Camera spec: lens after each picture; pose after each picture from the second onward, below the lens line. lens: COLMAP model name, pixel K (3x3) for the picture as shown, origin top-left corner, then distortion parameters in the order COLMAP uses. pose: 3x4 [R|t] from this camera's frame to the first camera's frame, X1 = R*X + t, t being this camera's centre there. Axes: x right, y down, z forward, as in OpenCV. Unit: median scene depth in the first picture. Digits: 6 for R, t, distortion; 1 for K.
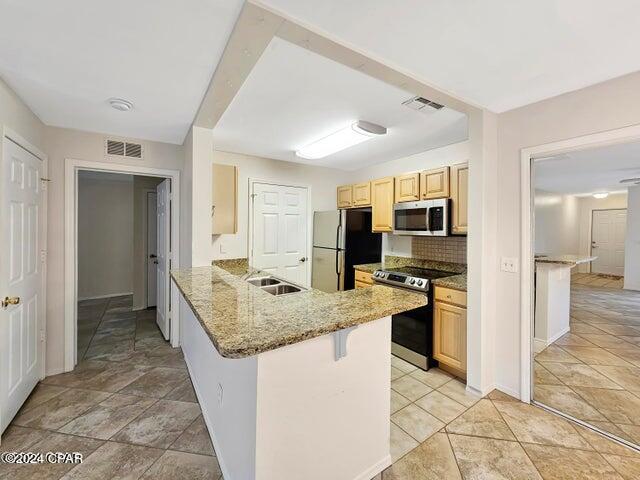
lens RADIAL K [[267.5, 0, 333.9], [0, 267.5, 226.2], [0, 0, 1]] dist [-0.002105, 0.001028]
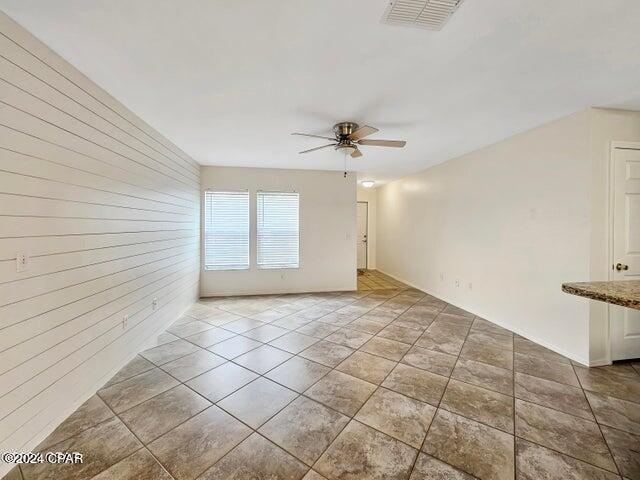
lens RADIAL K [[267.5, 0, 324.1], [0, 267.5, 228.9], [0, 0, 1]] dist [-0.002105, 0.001028]
pose [[-0.432133, 0.013538, -0.901708, 0.338429], [-0.004933, 0.999837, 0.017375, 0.033970], [0.901796, 0.011957, -0.431996, 0.108620]]
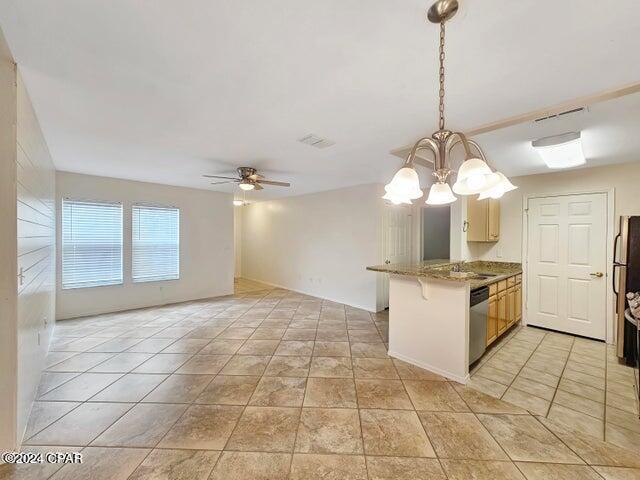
lens RADIAL K [[267.5, 0, 321.2], [0, 267.5, 235.1], [0, 0, 1]] dist [-0.002105, 0.001028]
pose [[0.118407, -0.006715, -0.992942, 0.763285], [-0.014329, 0.999861, -0.008471, 0.017687], [0.992862, 0.015231, 0.118294, -0.017662]]
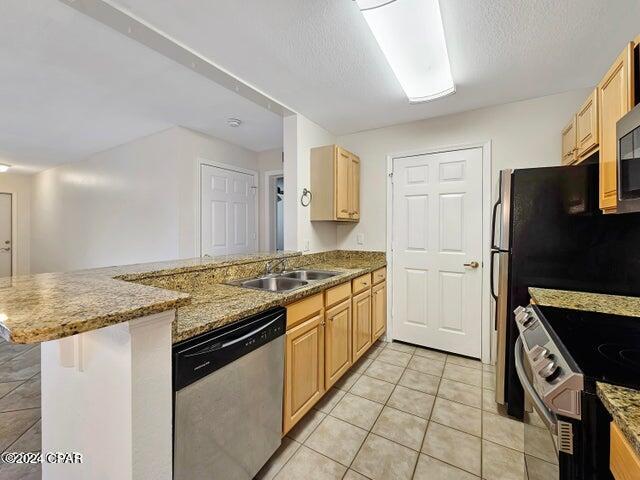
lens RADIAL K [[267.5, 0, 328.8], [0, 267.5, 228.9], [0, 0, 1]] dist [-0.002105, 0.001028]
pose [[0.405749, 0.000888, -0.913984, 0.364158], [-0.001093, 0.999999, 0.000486, 0.048920], [0.913984, 0.000802, 0.405750, 0.522711]]
